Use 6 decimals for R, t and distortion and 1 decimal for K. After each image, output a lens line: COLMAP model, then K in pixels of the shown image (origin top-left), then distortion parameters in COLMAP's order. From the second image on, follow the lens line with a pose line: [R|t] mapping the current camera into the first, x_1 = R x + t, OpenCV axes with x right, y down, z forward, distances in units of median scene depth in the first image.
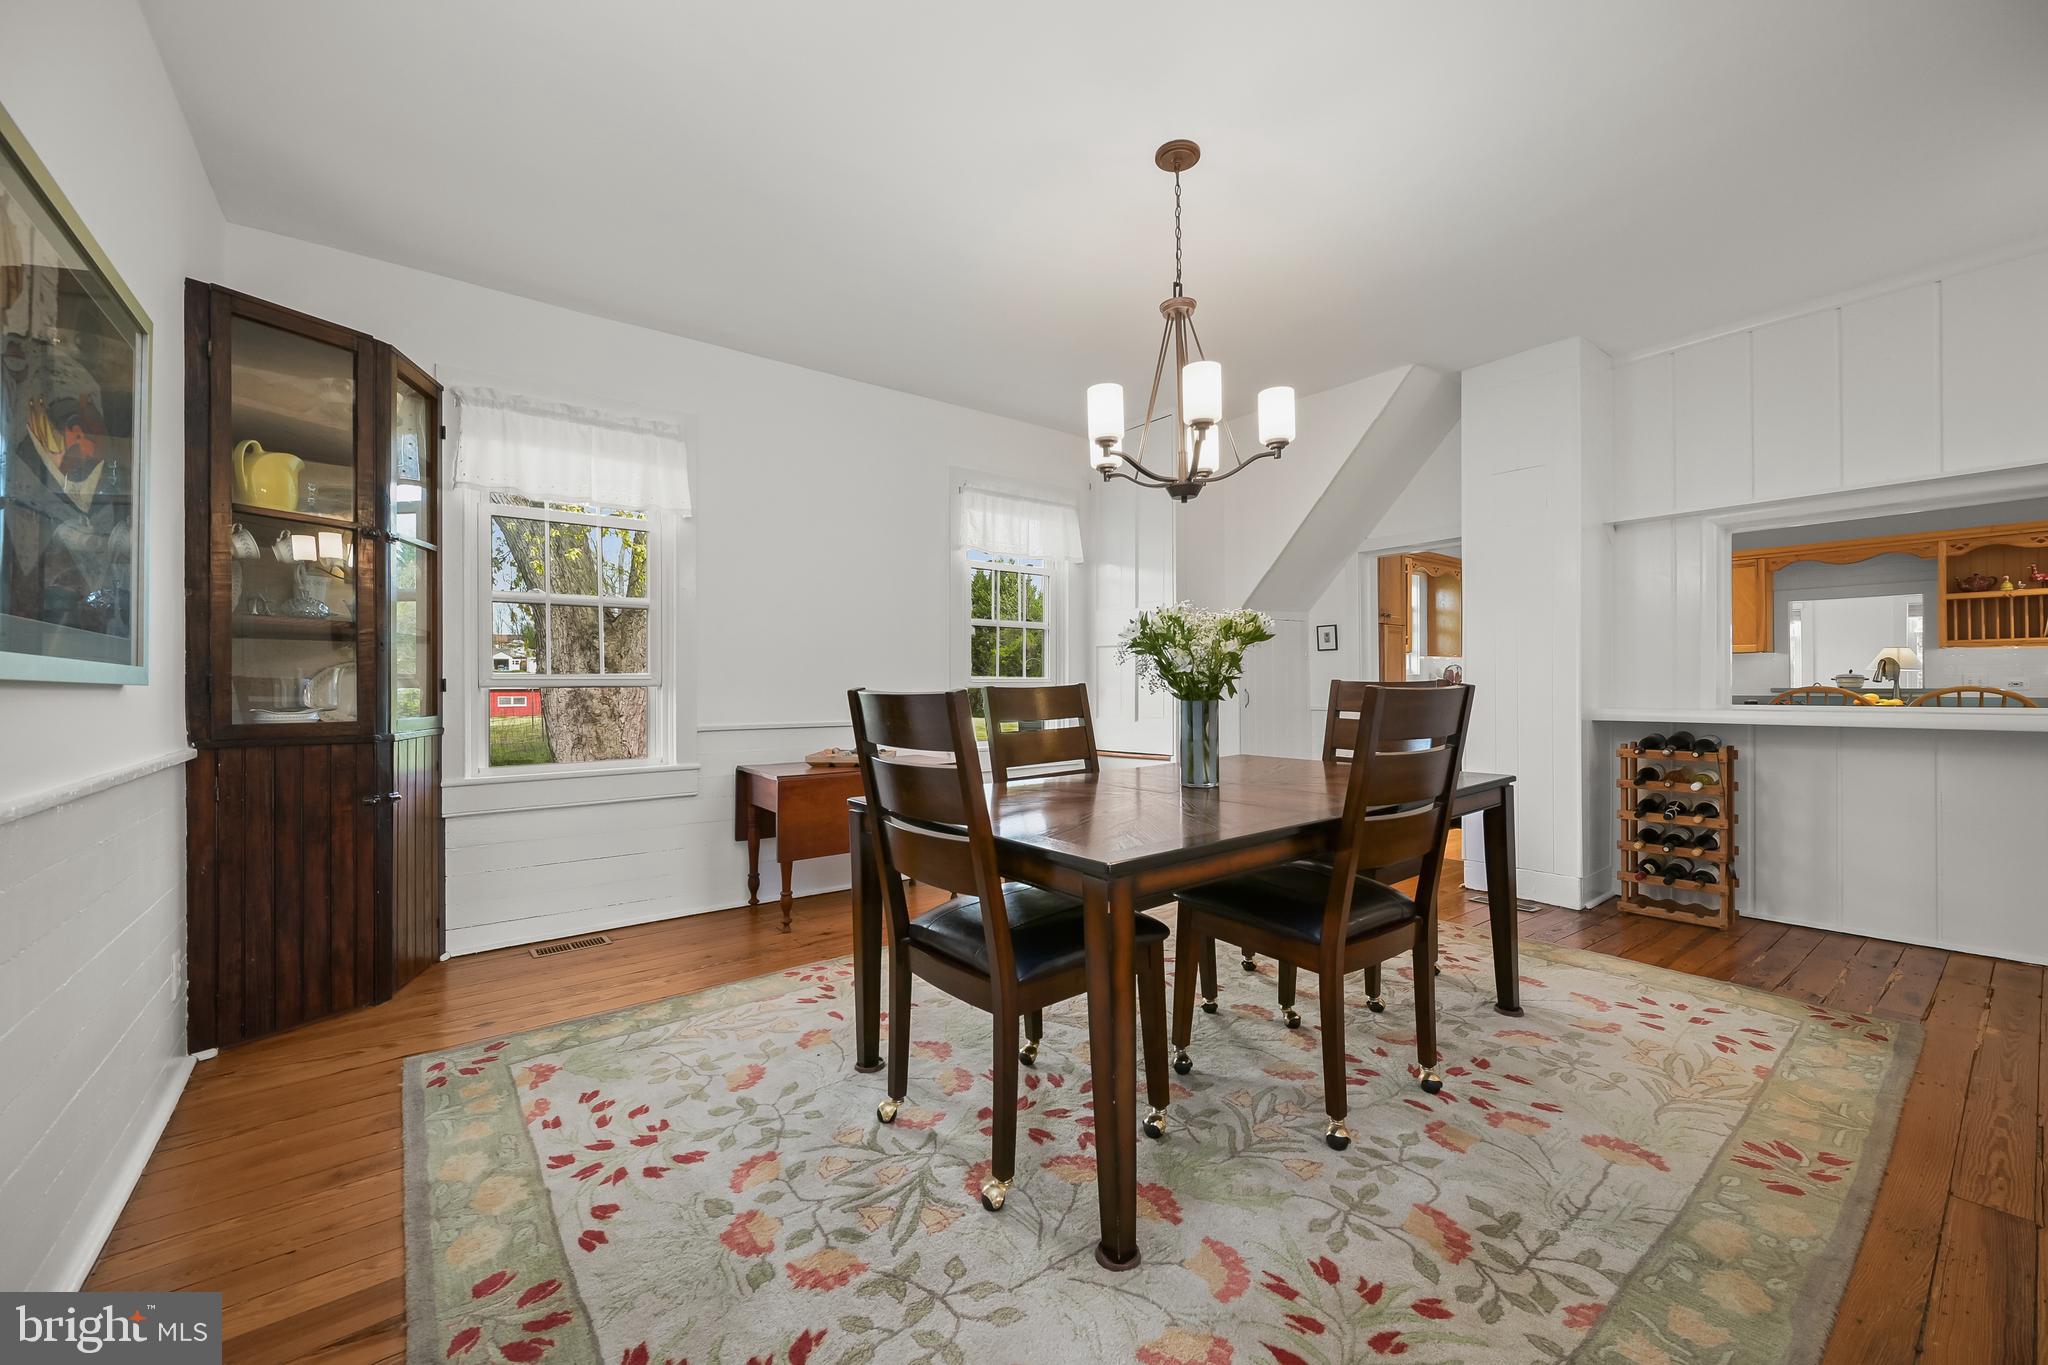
lens RADIAL K [[805.8, 0, 1035.2], [0, 805.8, 693.0], [0, 0, 1]] dist [0.001240, 0.000235]
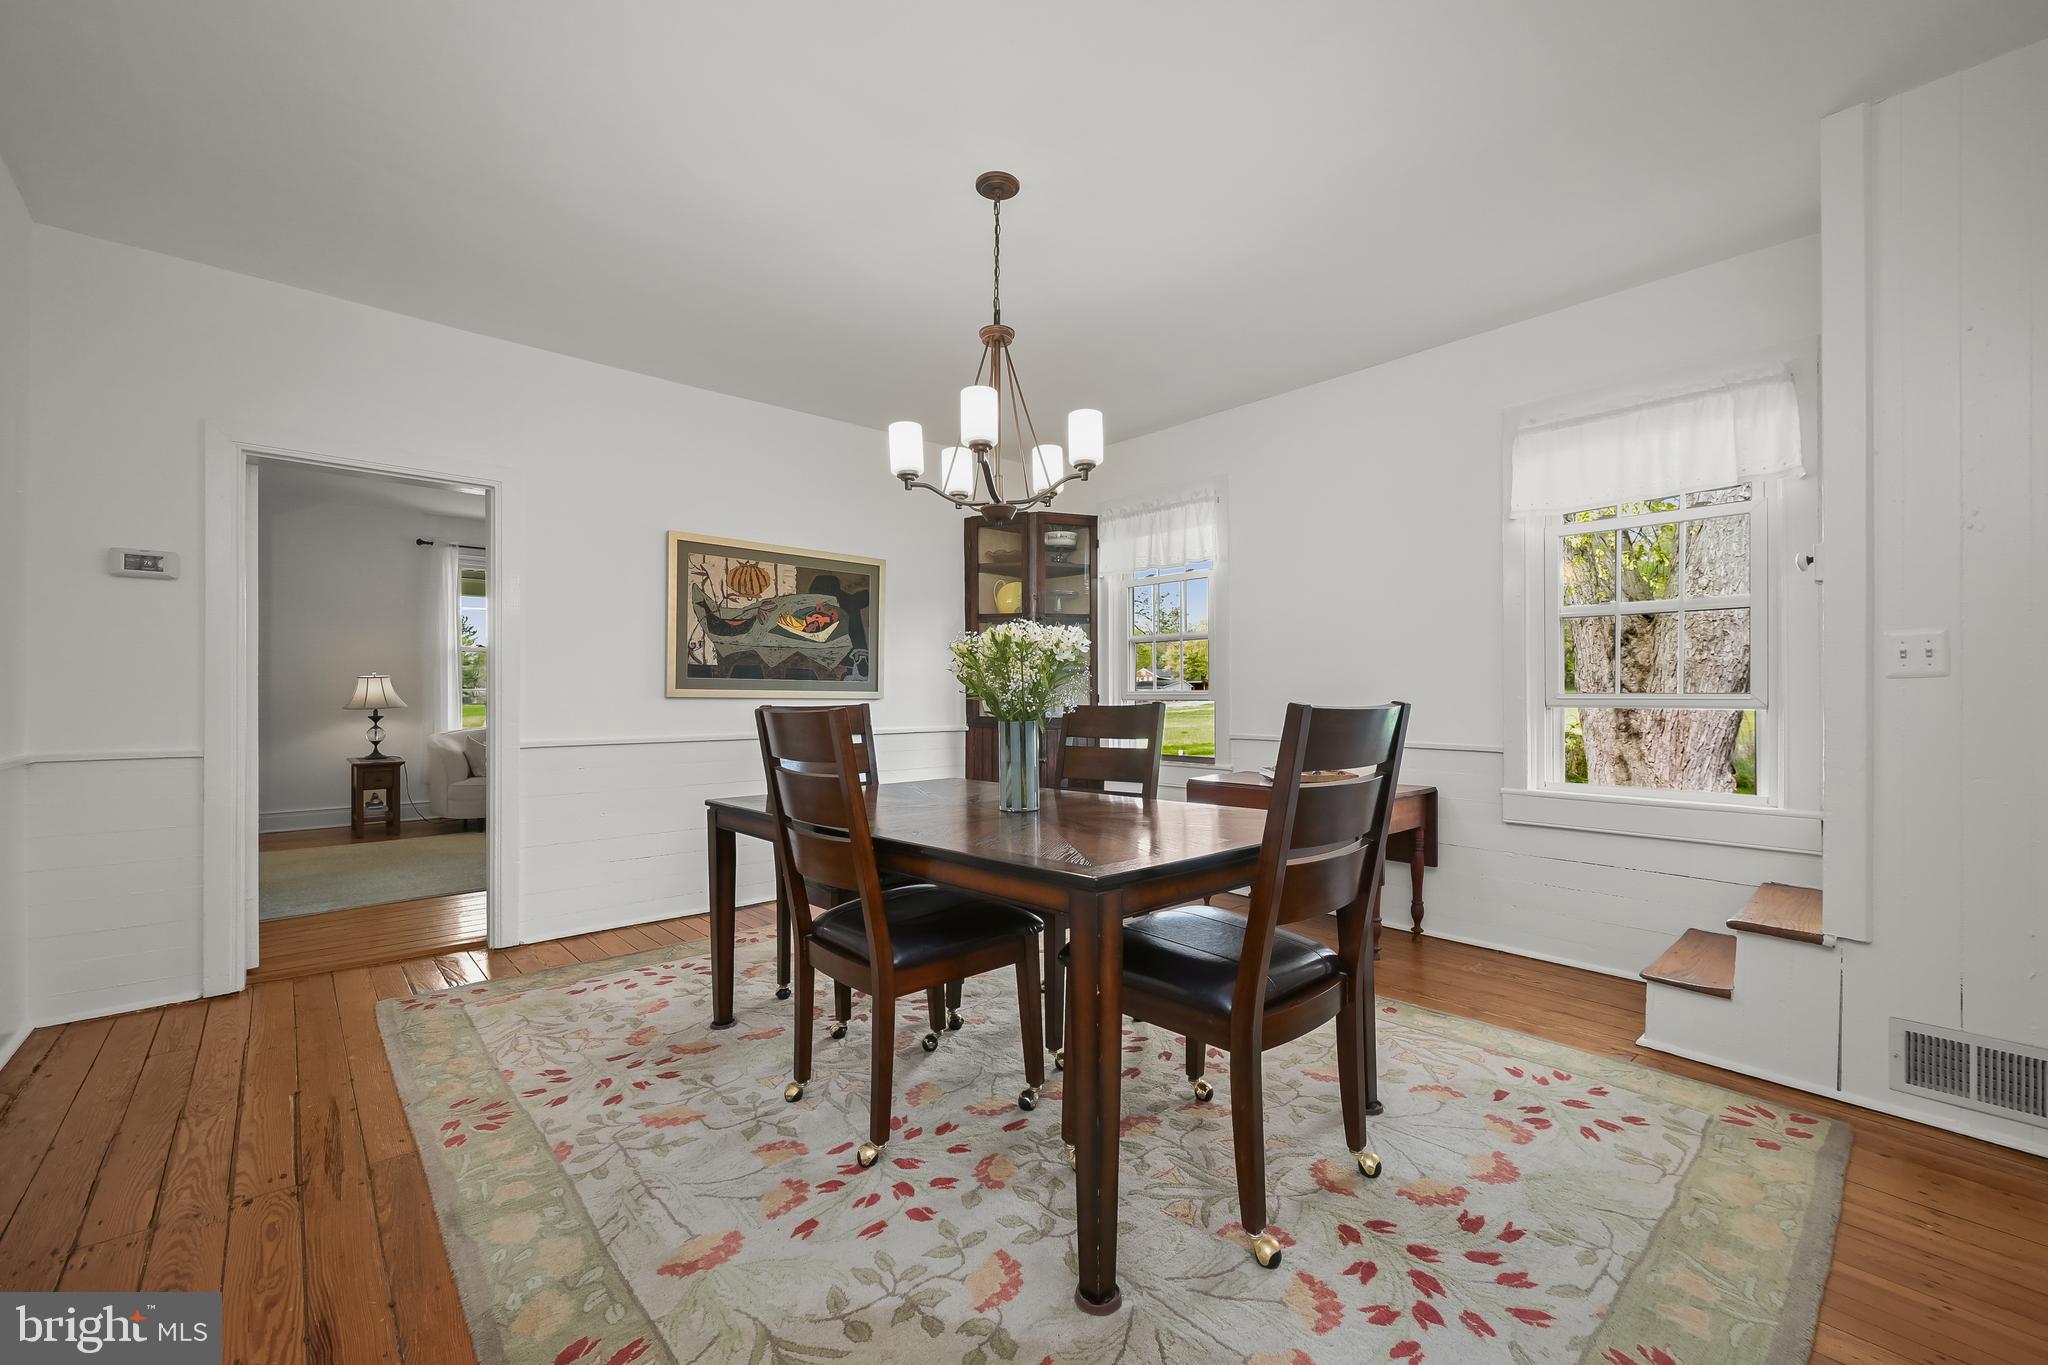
lens RADIAL K [[805.8, 0, 1032.8], [0, 805.8, 692.4], [0, 0, 1]] dist [0.001240, 0.000235]
pose [[0.068413, 0.002055, -0.997655, 1.718638], [0.013279, 0.999907, 0.002970, -0.051534], [0.997569, -0.013451, 0.068379, 1.372119]]
